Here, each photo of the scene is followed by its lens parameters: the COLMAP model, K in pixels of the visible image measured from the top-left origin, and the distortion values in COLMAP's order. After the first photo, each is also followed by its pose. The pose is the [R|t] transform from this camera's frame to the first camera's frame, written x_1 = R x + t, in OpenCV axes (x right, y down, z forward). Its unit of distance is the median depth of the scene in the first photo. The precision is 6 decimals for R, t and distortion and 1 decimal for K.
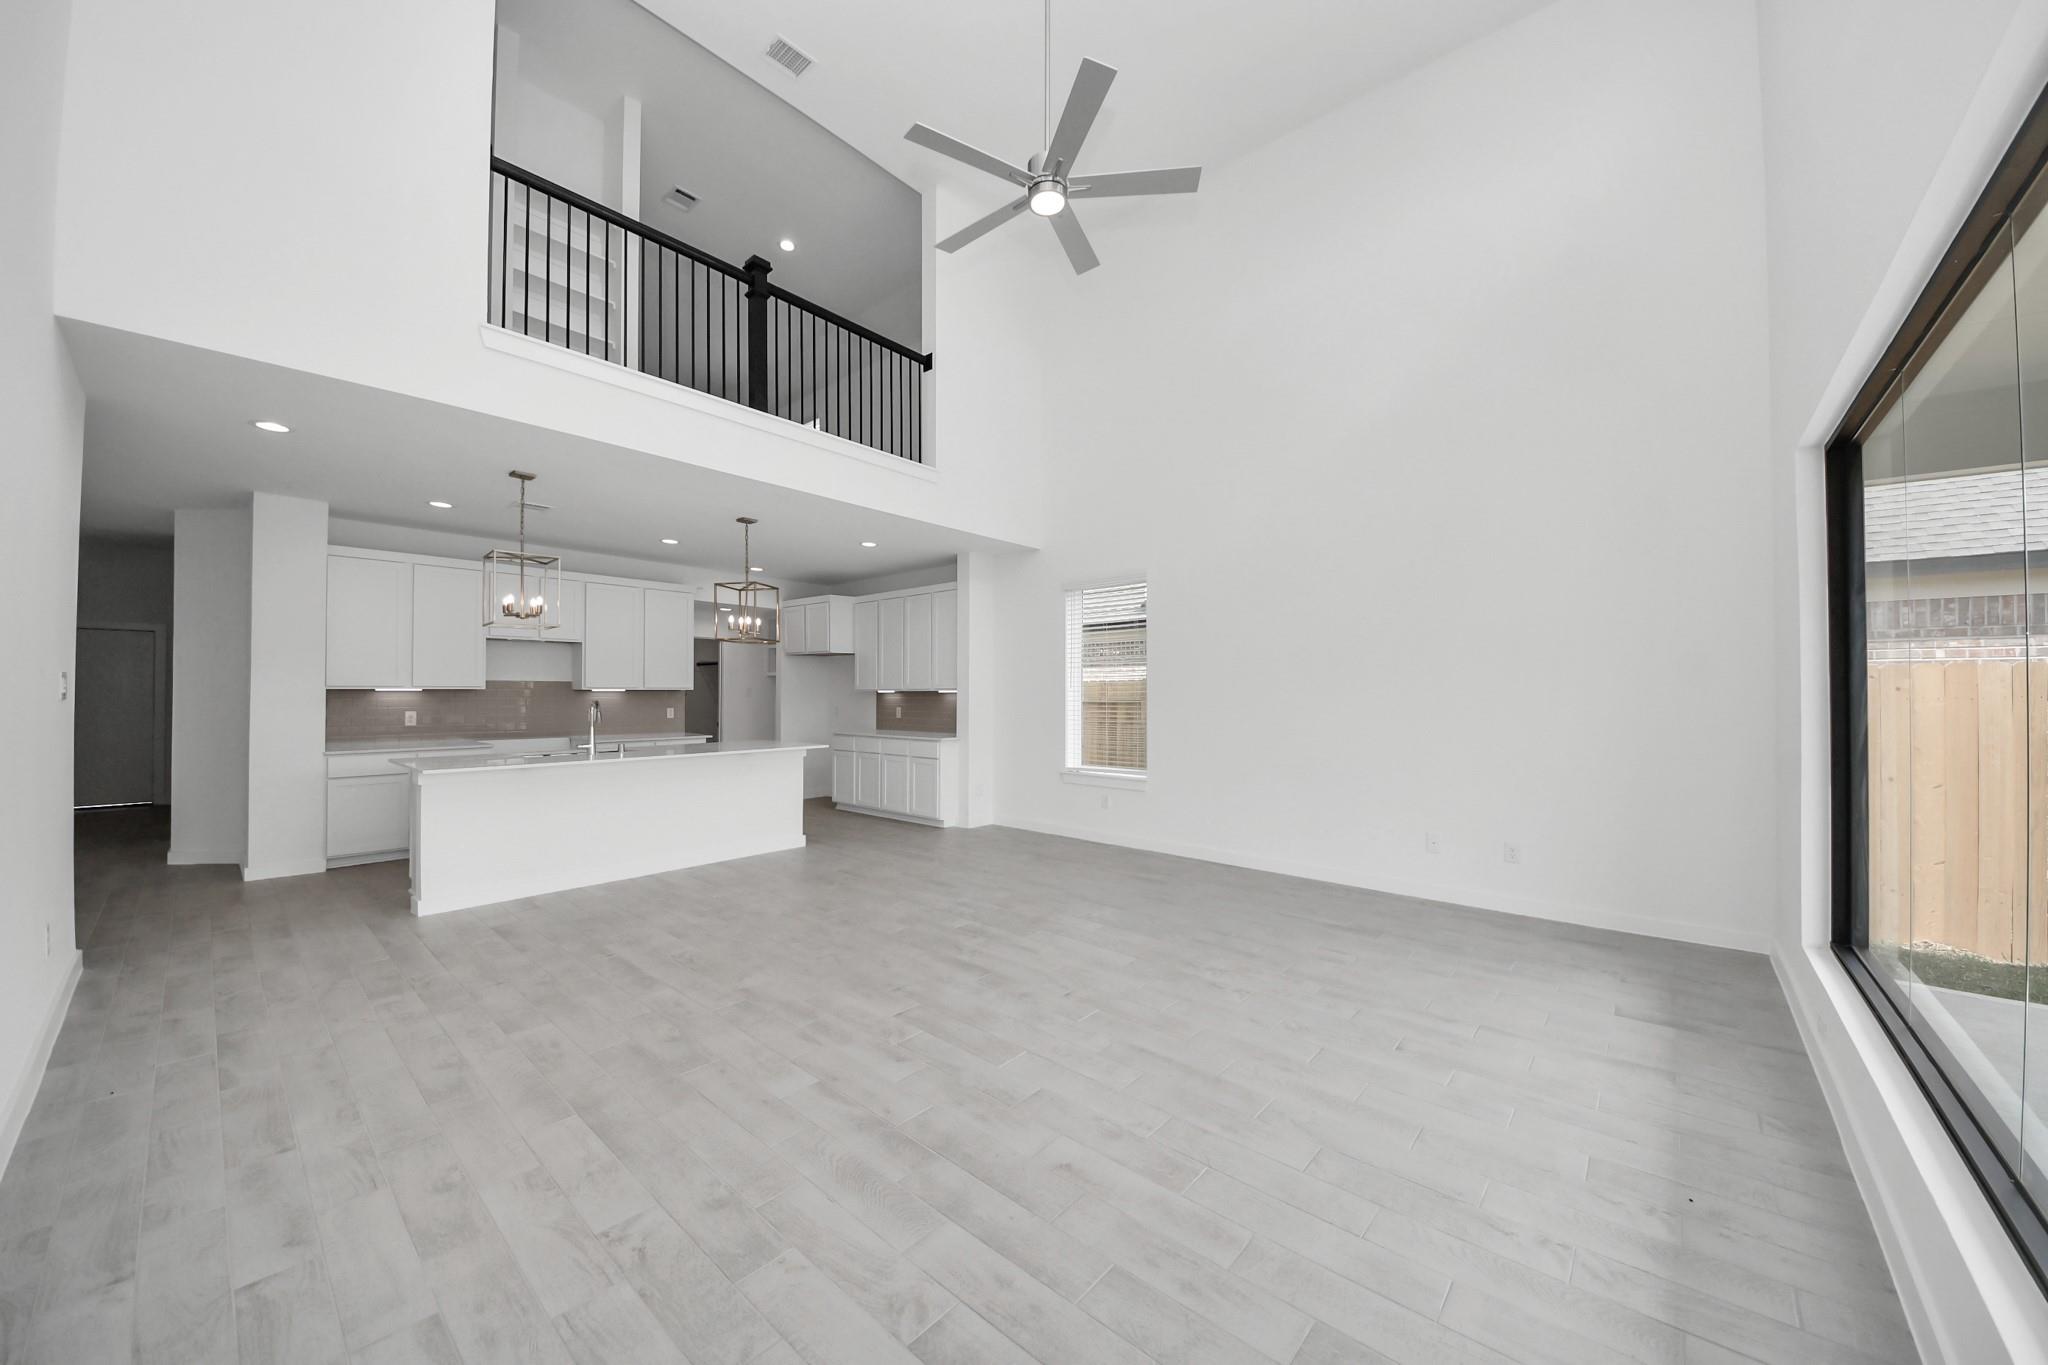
lens RADIAL K [[727.5, 0, 1011.9], [0, 727.5, 684.9], [0, 0, 1]] dist [0.014143, -0.002939]
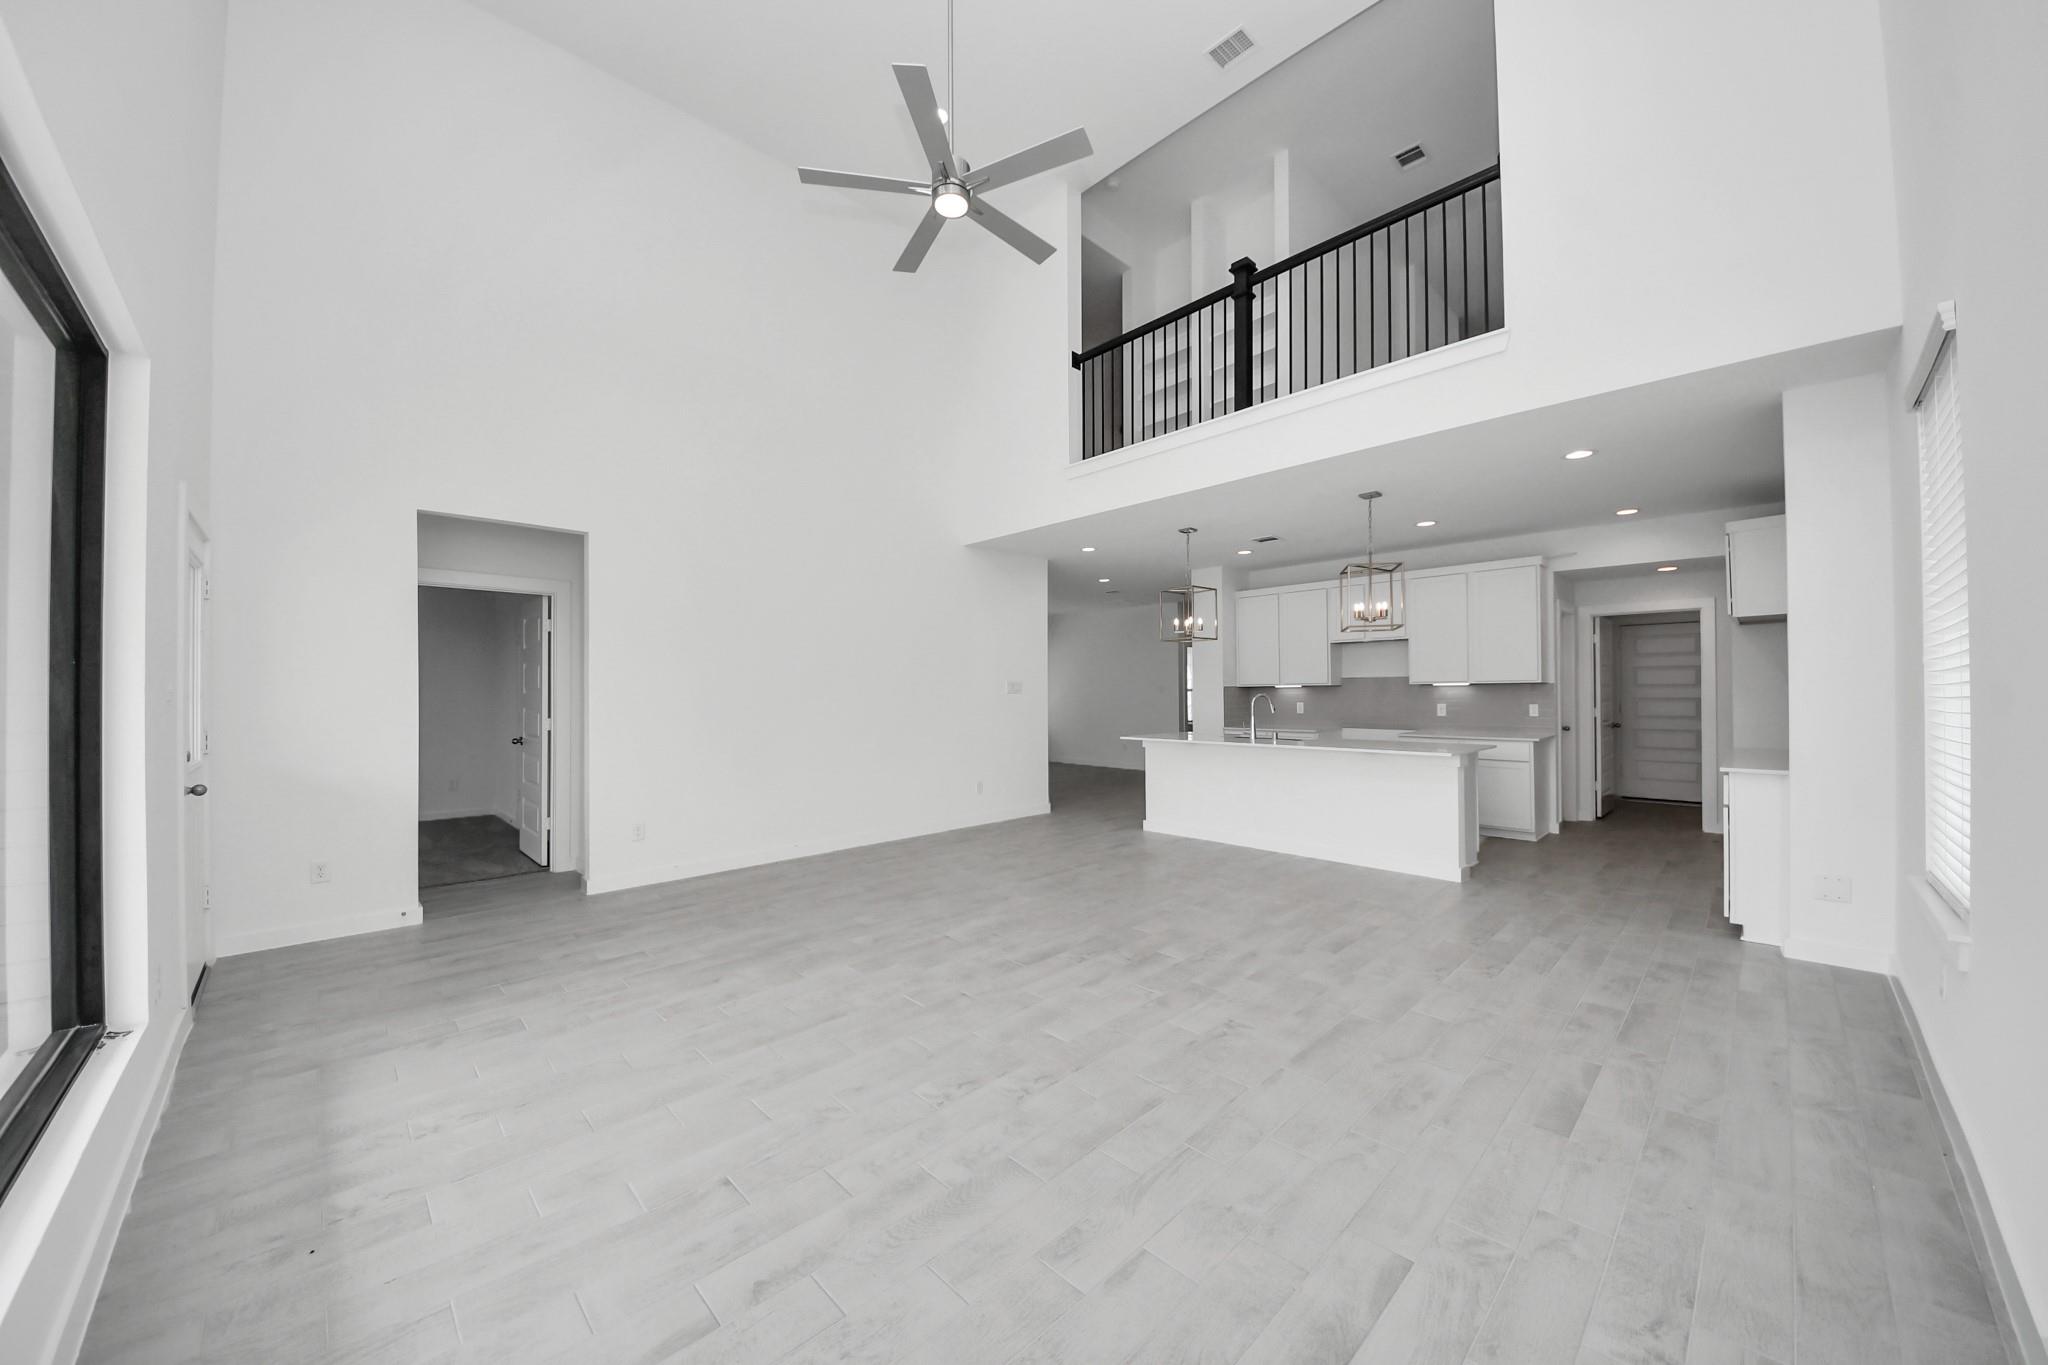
lens RADIAL K [[727.5, 0, 1017.7], [0, 727.5, 682.9], [0, 0, 1]] dist [0.014143, -0.002939]
pose [[-0.078346, -0.012978, -0.996842, 0.580619], [0.014946, 0.999788, -0.014191, 0.012996], [0.996814, -0.016011, -0.078136, 0.640582]]
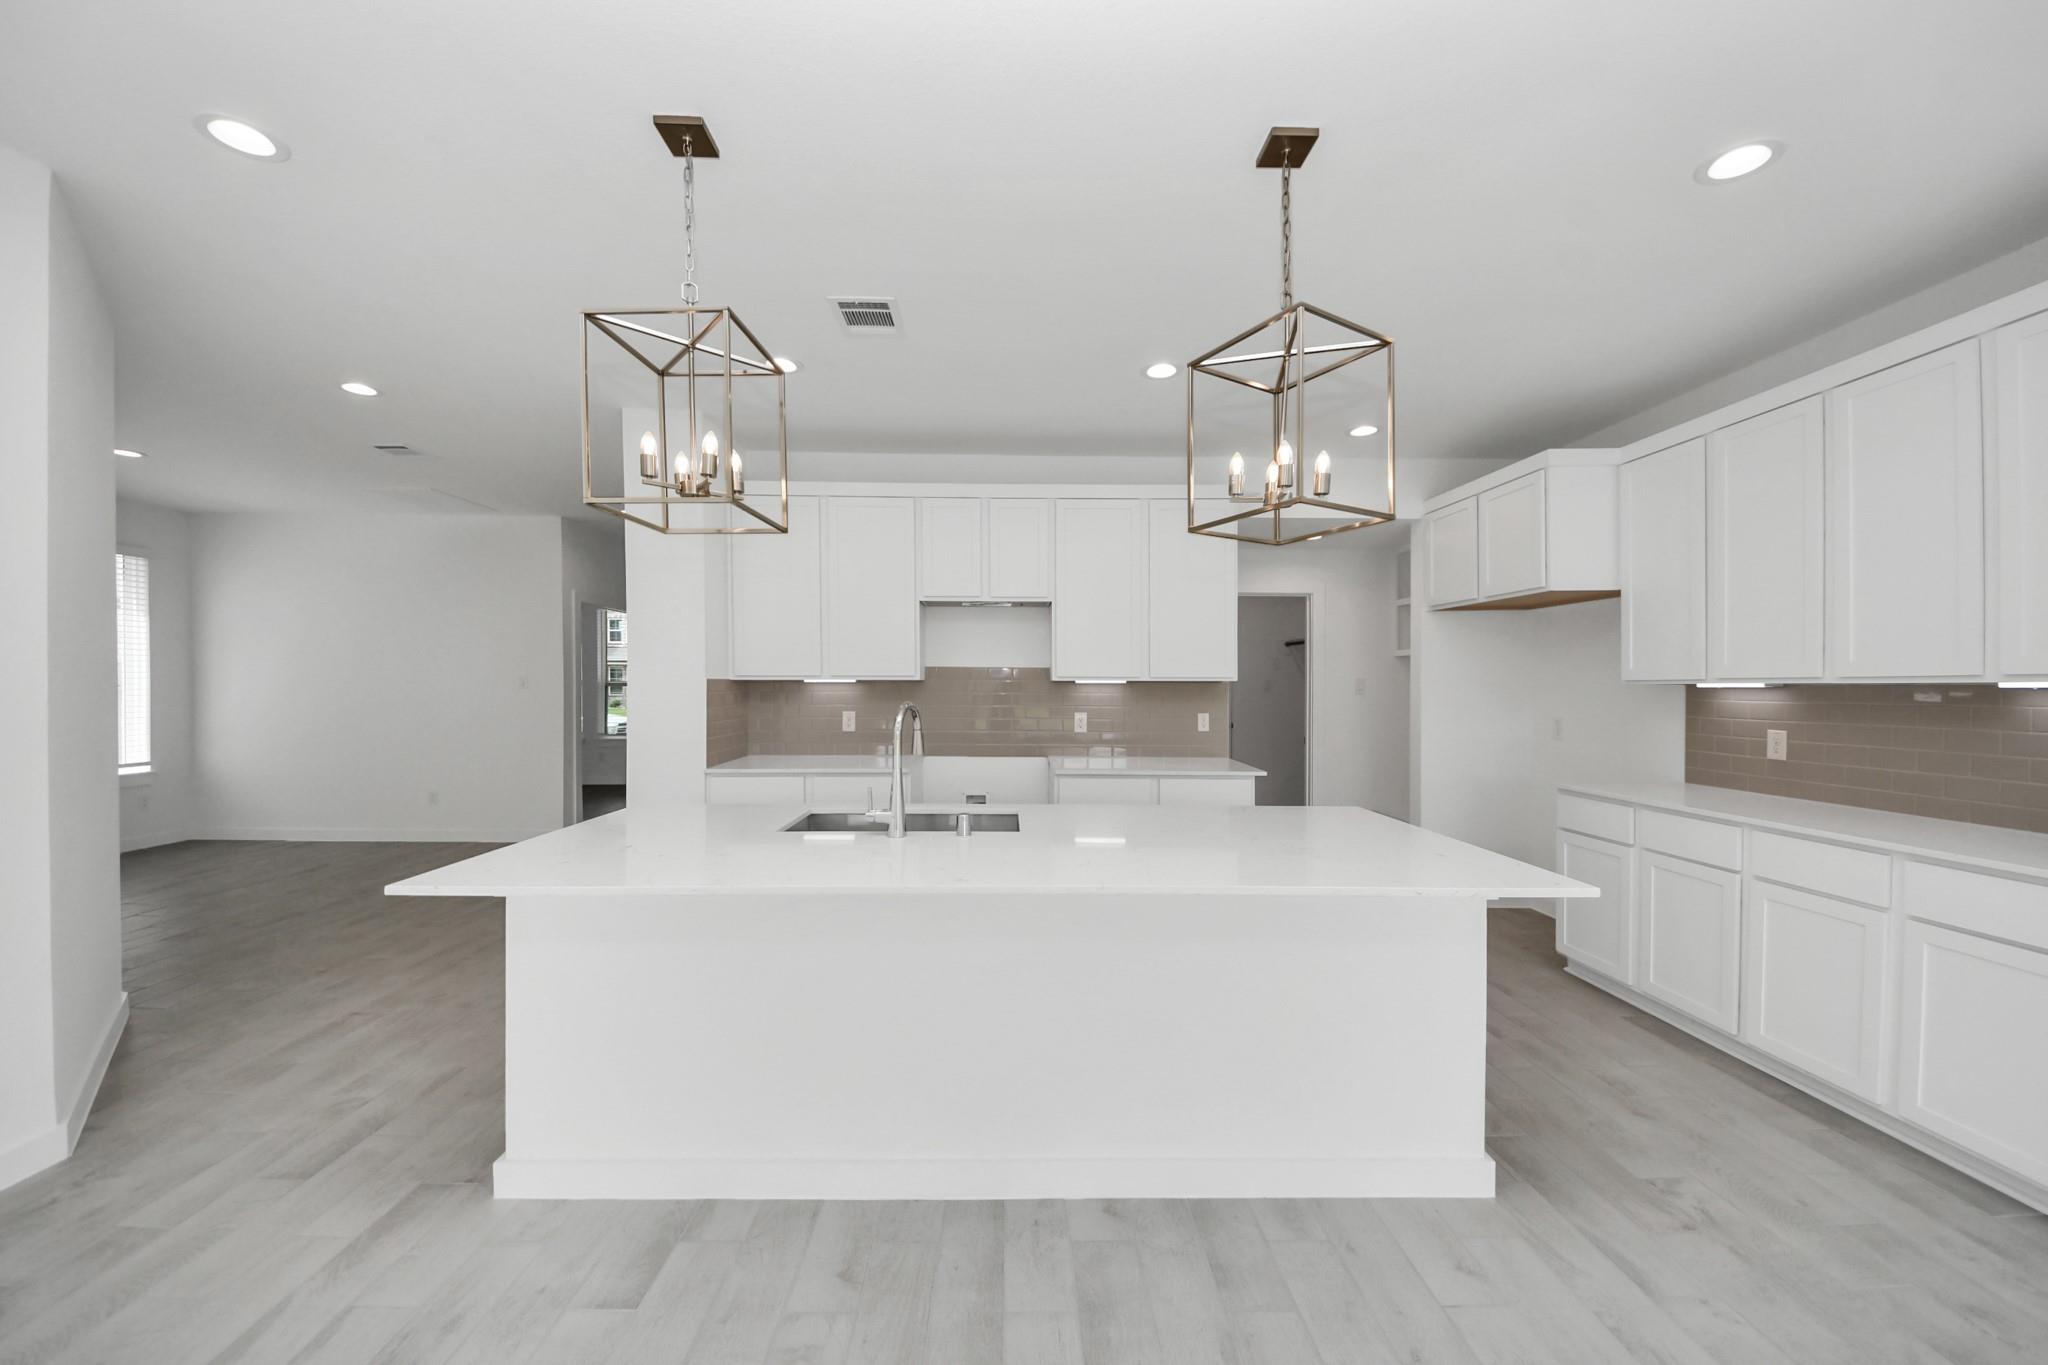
lens RADIAL K [[727.5, 0, 1015.3], [0, 727.5, 681.4], [0, 0, 1]] dist [0.014143, -0.002939]
pose [[0.679508, -0.002397, -0.733664, -0.211245], [0.003784, 0.999993, 0.000238, 0.008194], [0.733659, -0.002938, 0.679512, 0.695382]]
